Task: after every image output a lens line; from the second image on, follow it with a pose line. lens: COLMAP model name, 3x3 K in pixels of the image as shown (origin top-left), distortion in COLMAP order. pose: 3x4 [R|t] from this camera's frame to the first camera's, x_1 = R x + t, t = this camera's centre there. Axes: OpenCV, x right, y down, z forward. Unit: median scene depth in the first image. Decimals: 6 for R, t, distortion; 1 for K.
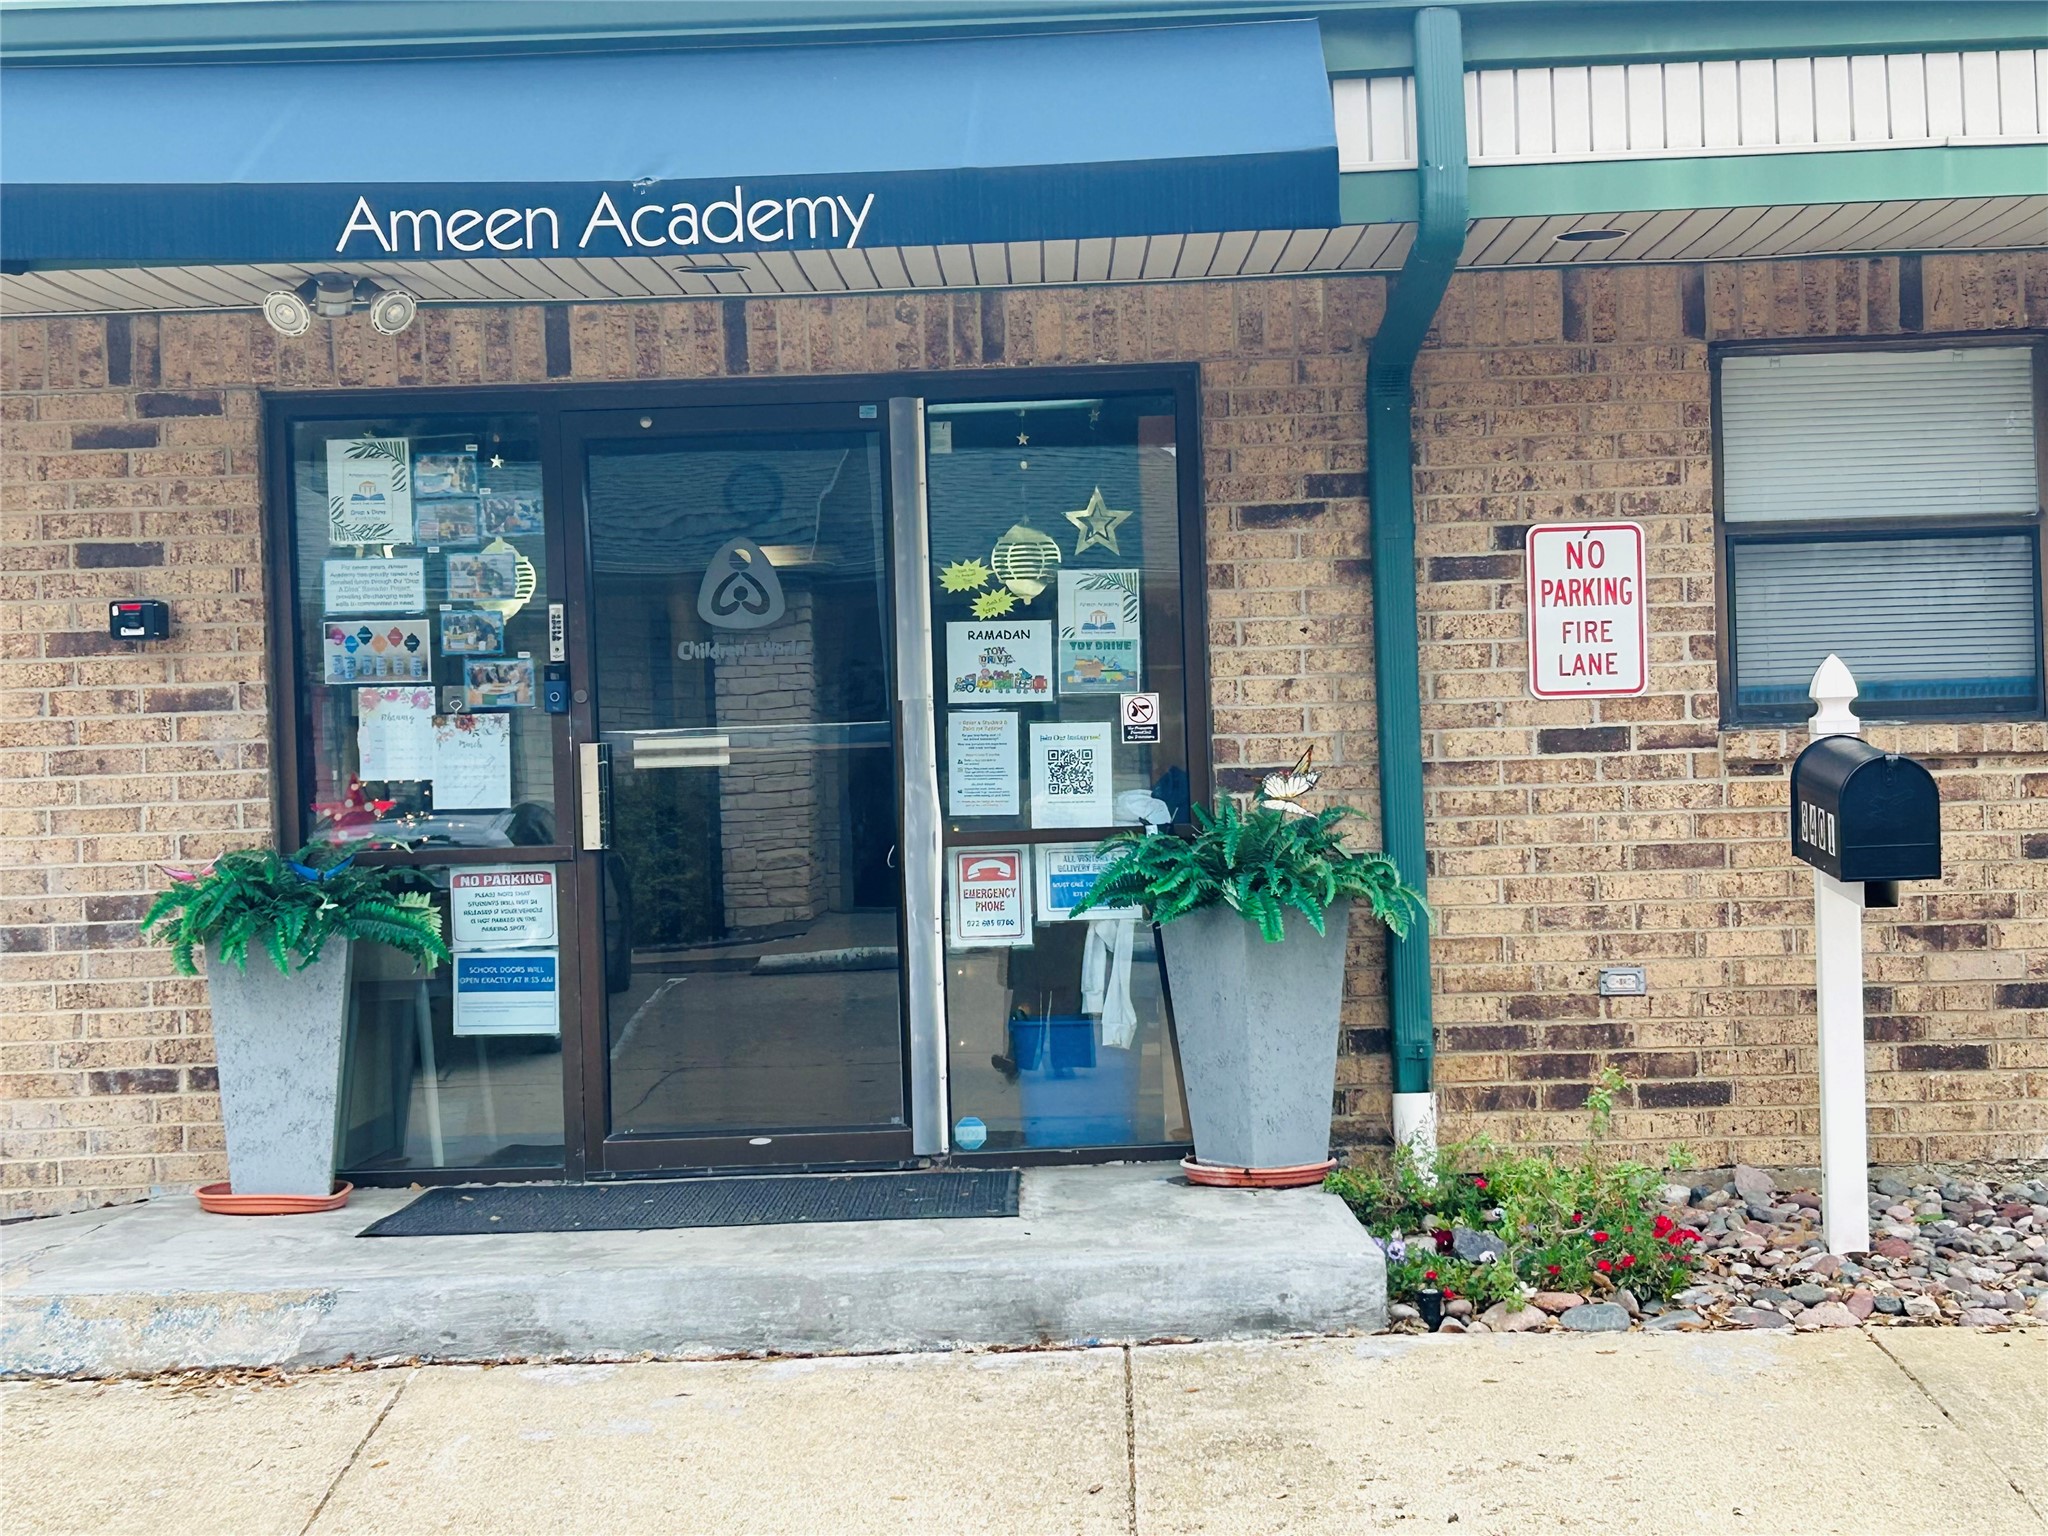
lens RADIAL K [[3224.4, 0, 1024.0], [0, 3224.4, 768.0], [0, 0, 1]] dist [0.154681, -0.128552]
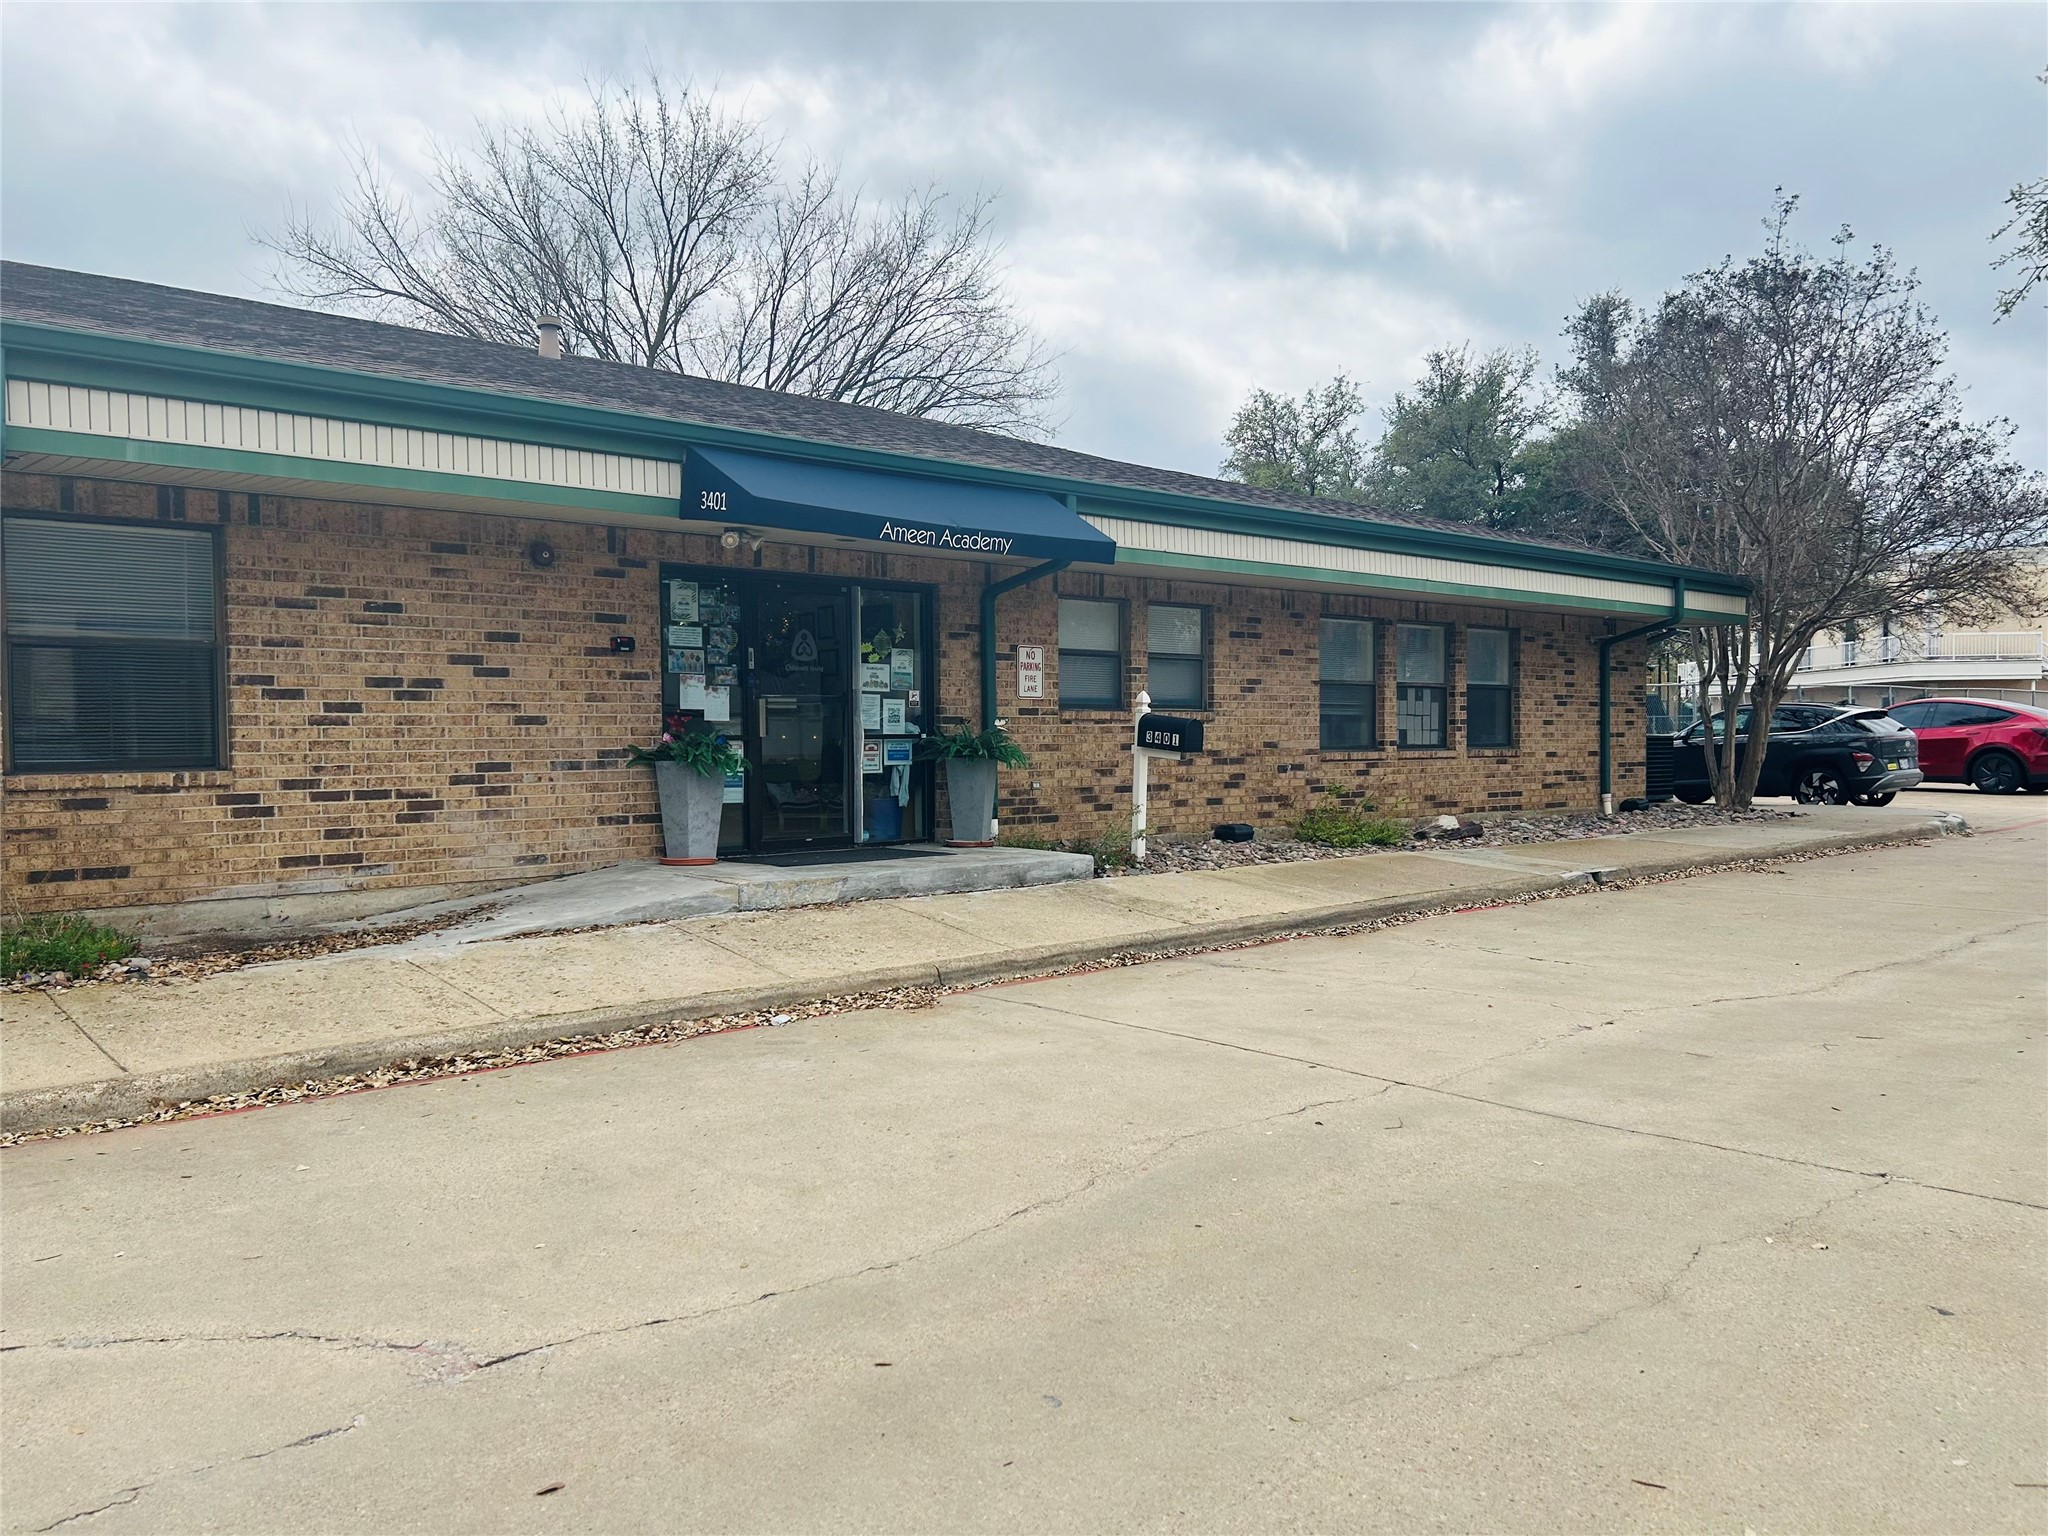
lens RADIAL K [[1543.1, 0, 1024.0], [0, 1543.1, 768.0], [0, 0, 1]] dist [0.075208, -0.000030]
pose [[0.723864, 0.013618, 0.689809, -0.900146], [-0.027773, 0.999570, 0.009411, 0.033519], [-0.689384, -0.025970, 0.723930, -0.128740]]
